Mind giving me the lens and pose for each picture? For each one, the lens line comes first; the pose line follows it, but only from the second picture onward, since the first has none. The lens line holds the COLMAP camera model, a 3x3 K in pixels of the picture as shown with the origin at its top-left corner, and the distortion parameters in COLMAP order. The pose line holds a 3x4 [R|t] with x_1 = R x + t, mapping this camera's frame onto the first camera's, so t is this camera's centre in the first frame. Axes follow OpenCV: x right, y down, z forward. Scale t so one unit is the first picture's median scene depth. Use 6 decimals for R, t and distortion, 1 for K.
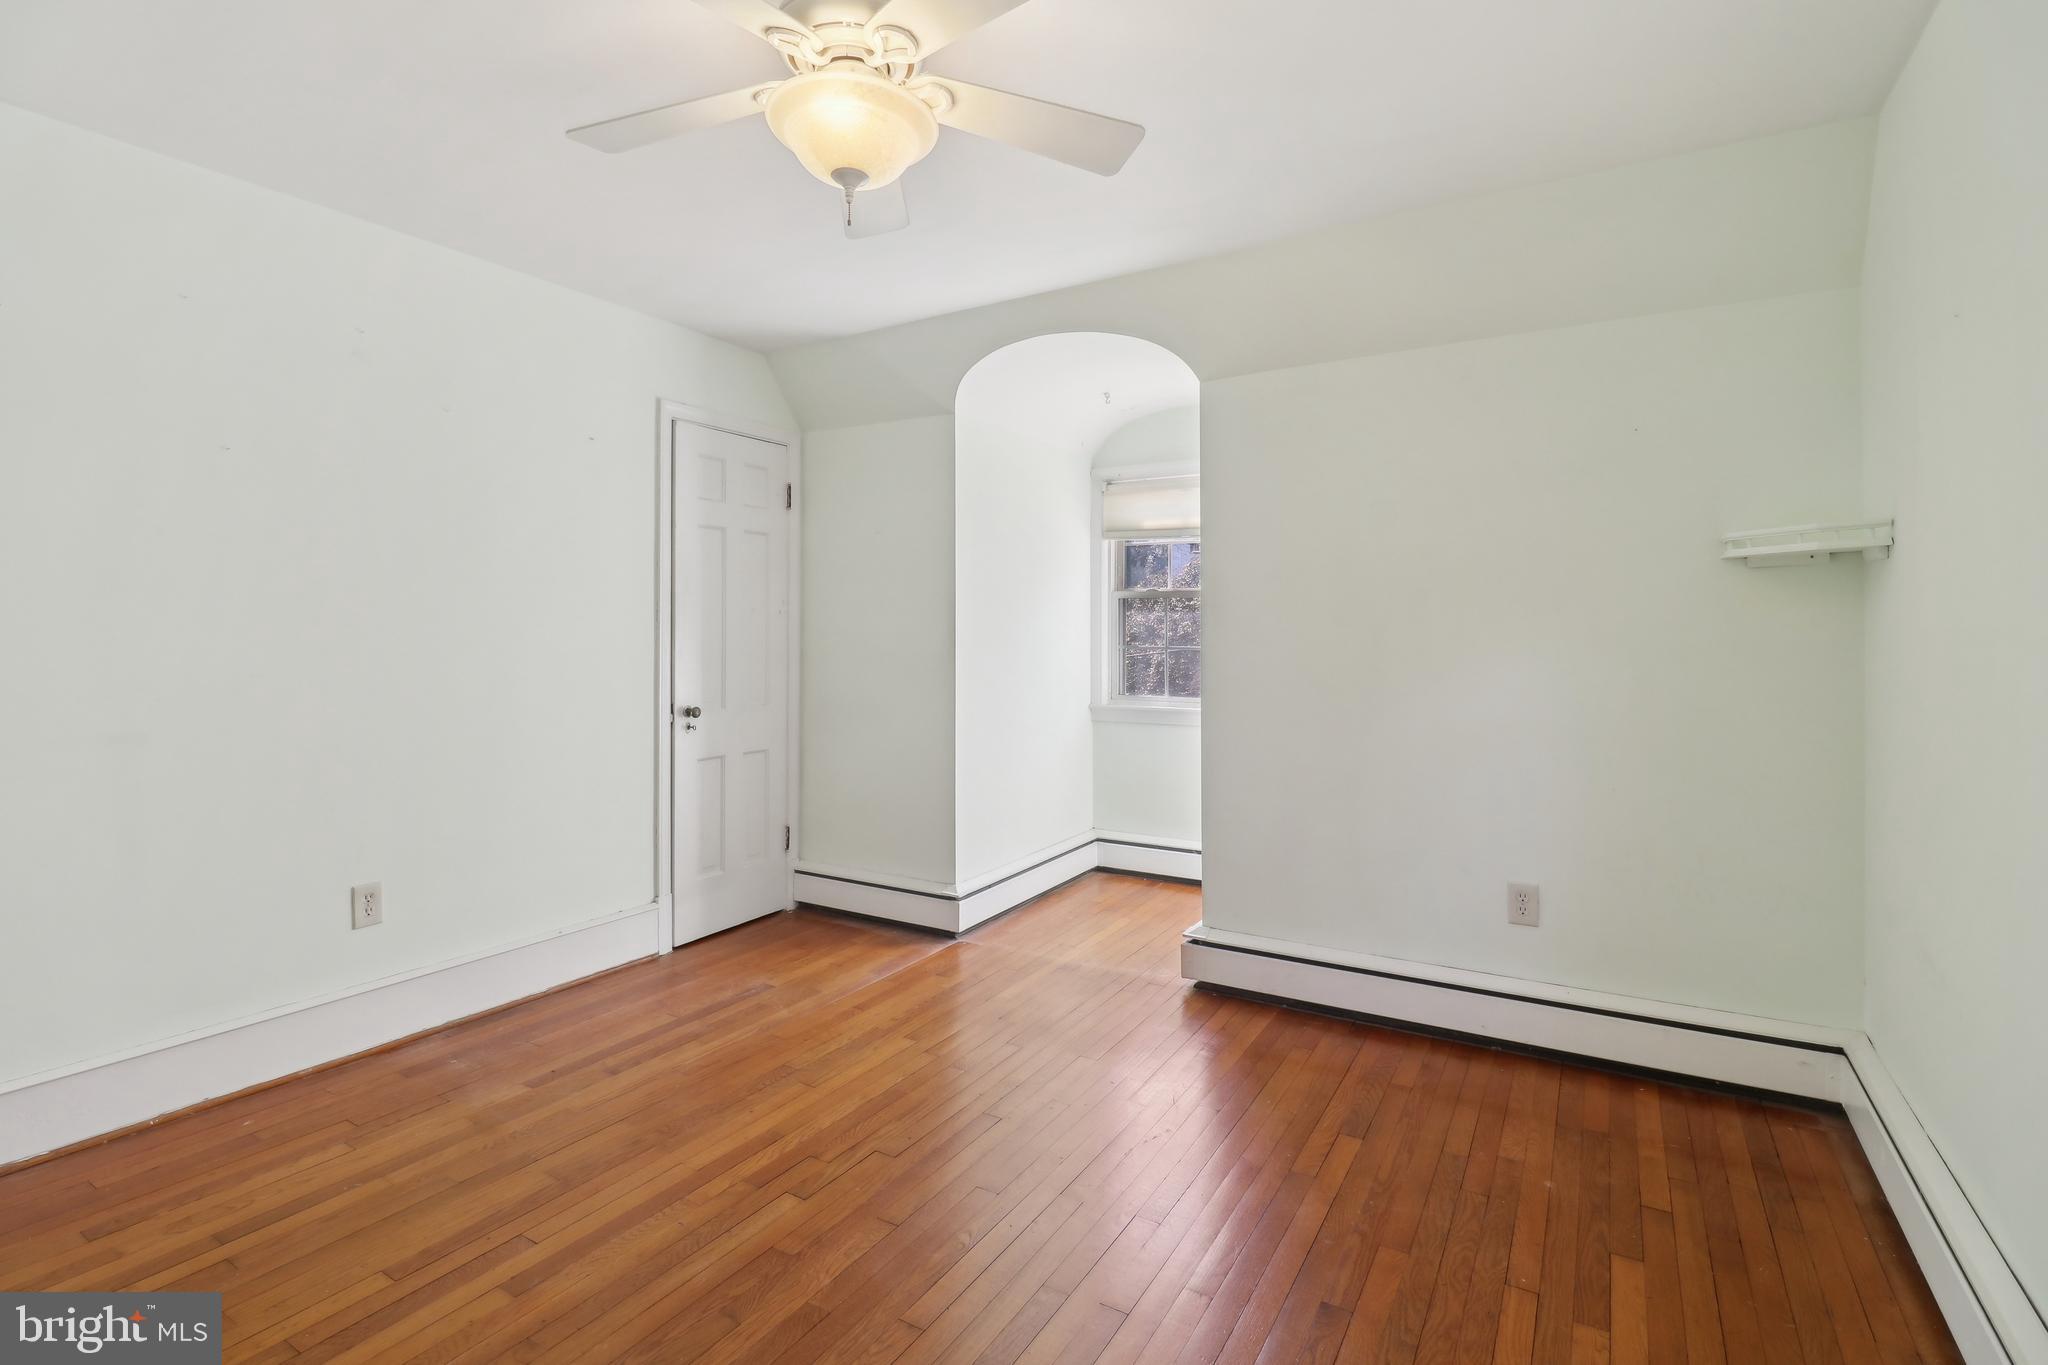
lens RADIAL K [[960.4, 0, 1004.5], [0, 960.4, 626.6], [0, 0, 1]] dist [-0.002378, -0.008612]
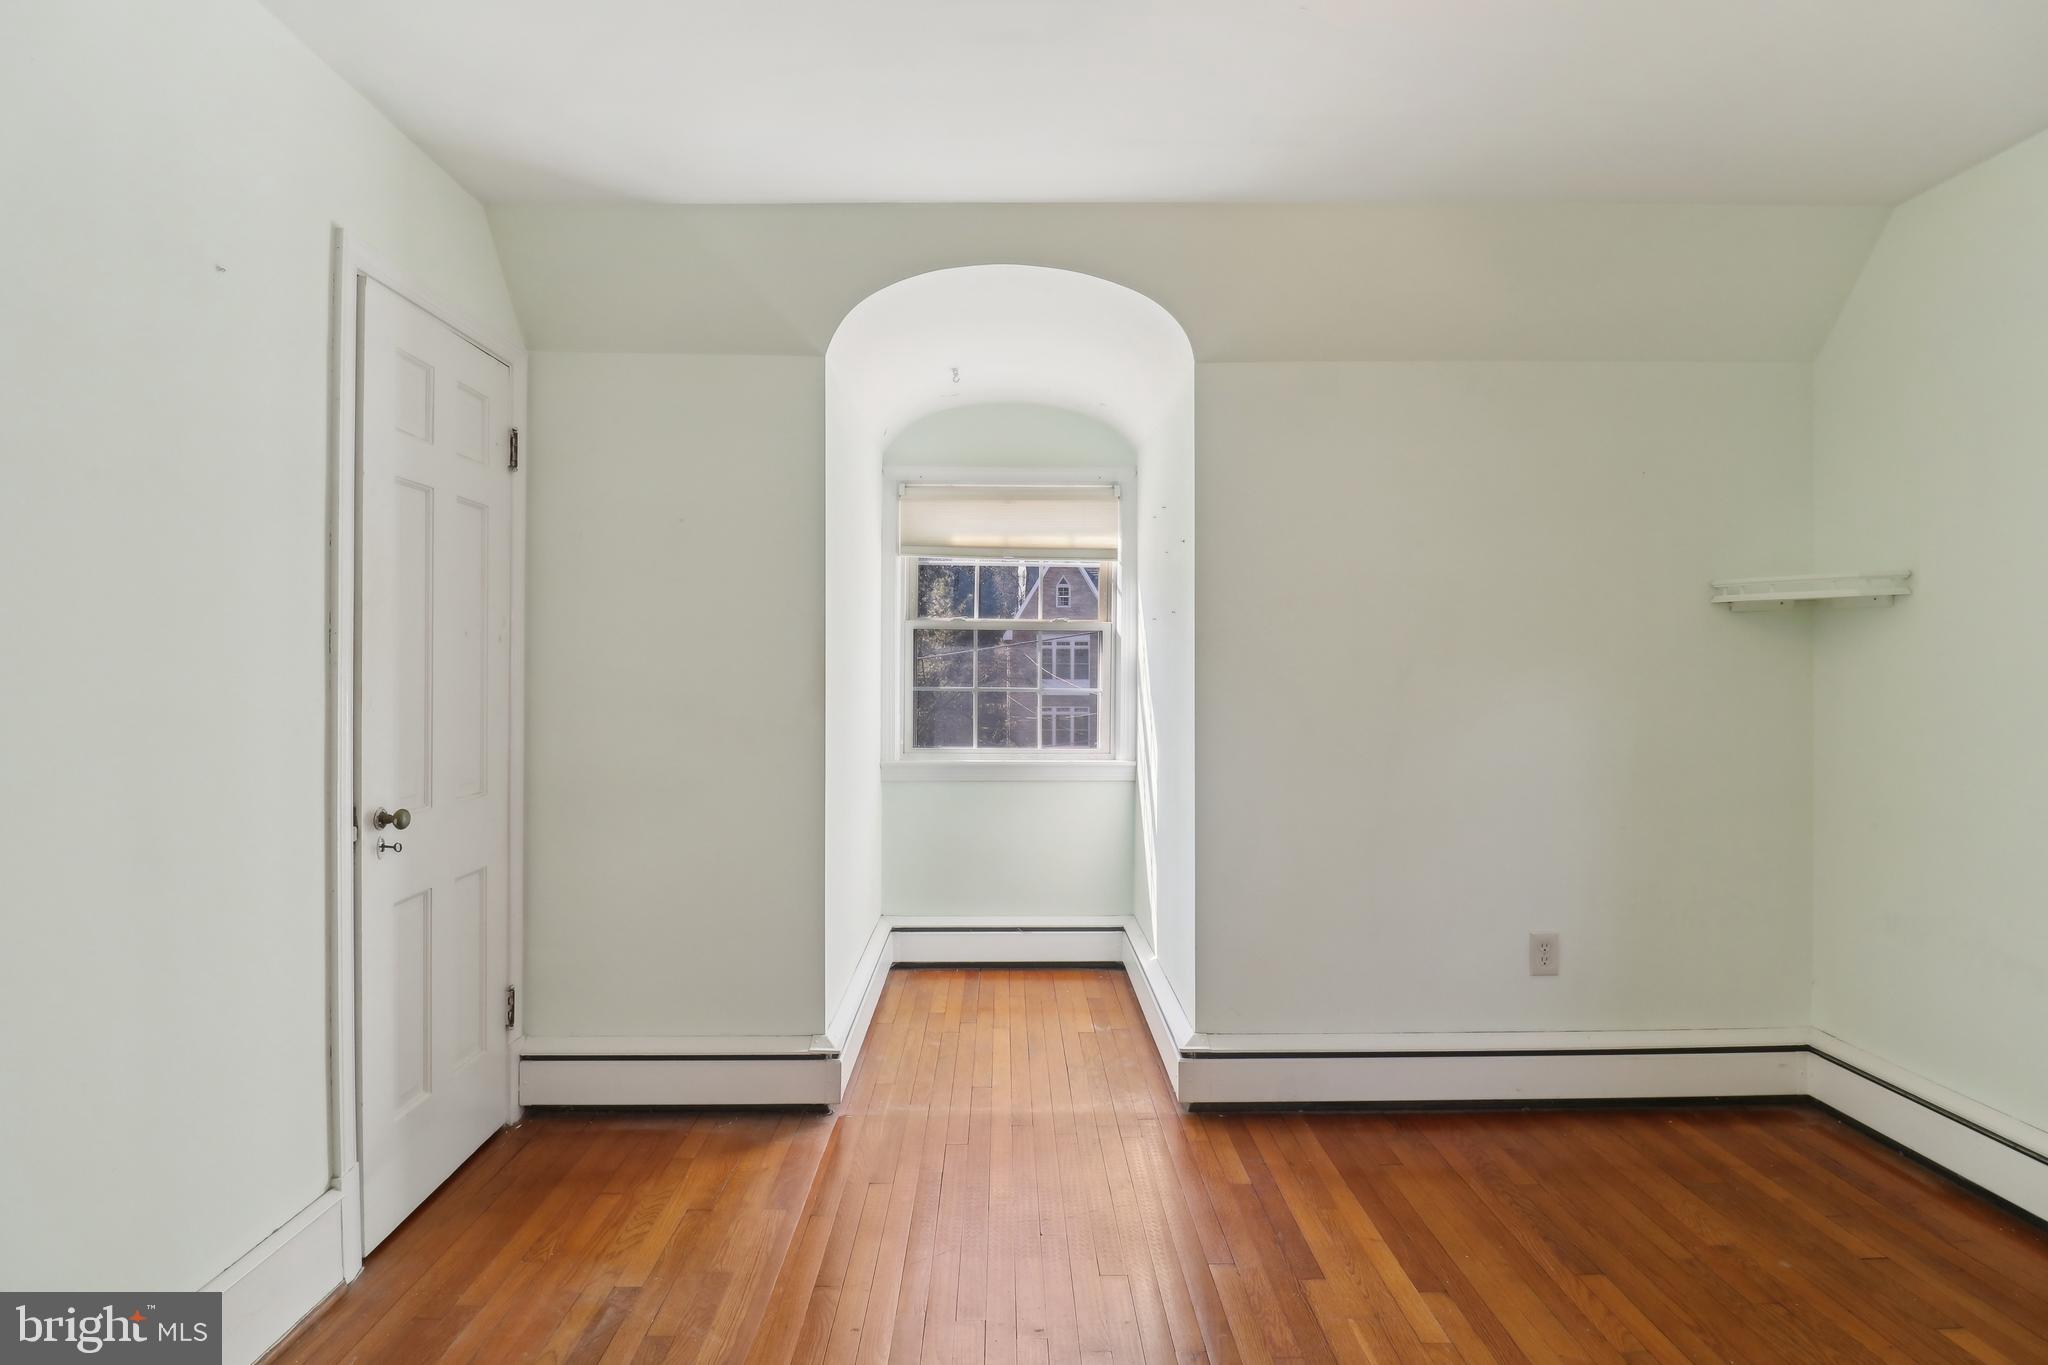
lens RADIAL K [[960.4, 0, 1008.8], [0, 960.4, 666.0], [0, 0, 1]] dist [-0.002378, -0.008612]
pose [[0.844369, 0.001958, 0.535759, -0.368486], [-0.004218, 0.999987, 0.002992, -0.000982], [-0.535746, -0.004786, 0.844366, 0.405633]]
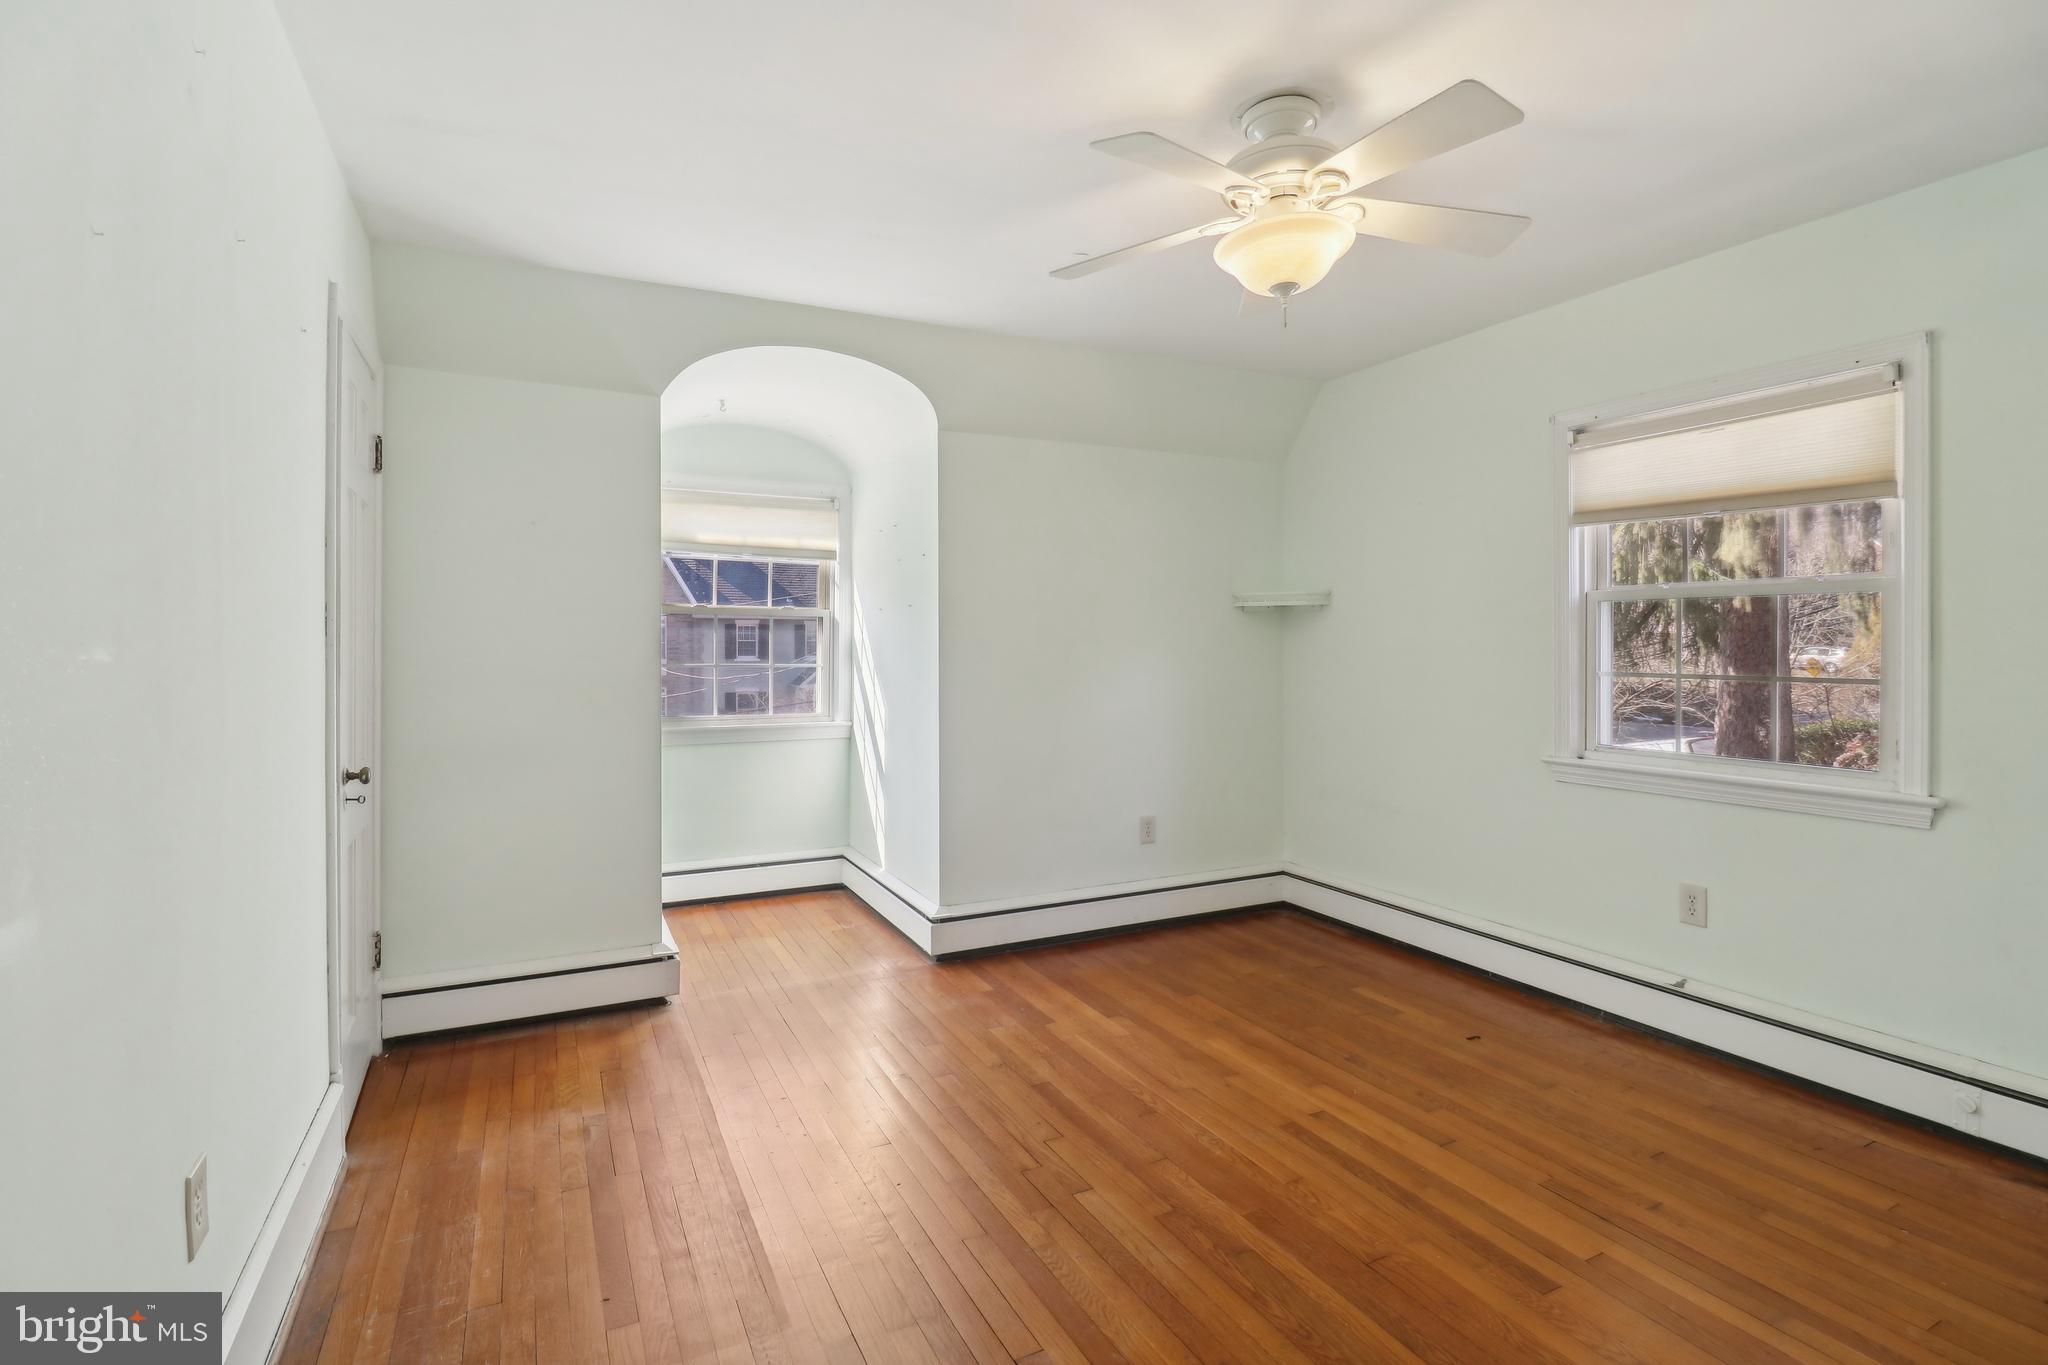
lens RADIAL K [[960.4, 0, 1008.3], [0, 960.4, 638.0], [0, 0, 1]] dist [-0.002378, -0.008612]
pose [[0.534575, 0.006268, 0.845098, -0.730648], [-0.004292, 0.999980, -0.004701, -0.003595], [-0.845110, -0.001114, 0.534591, 0.323185]]
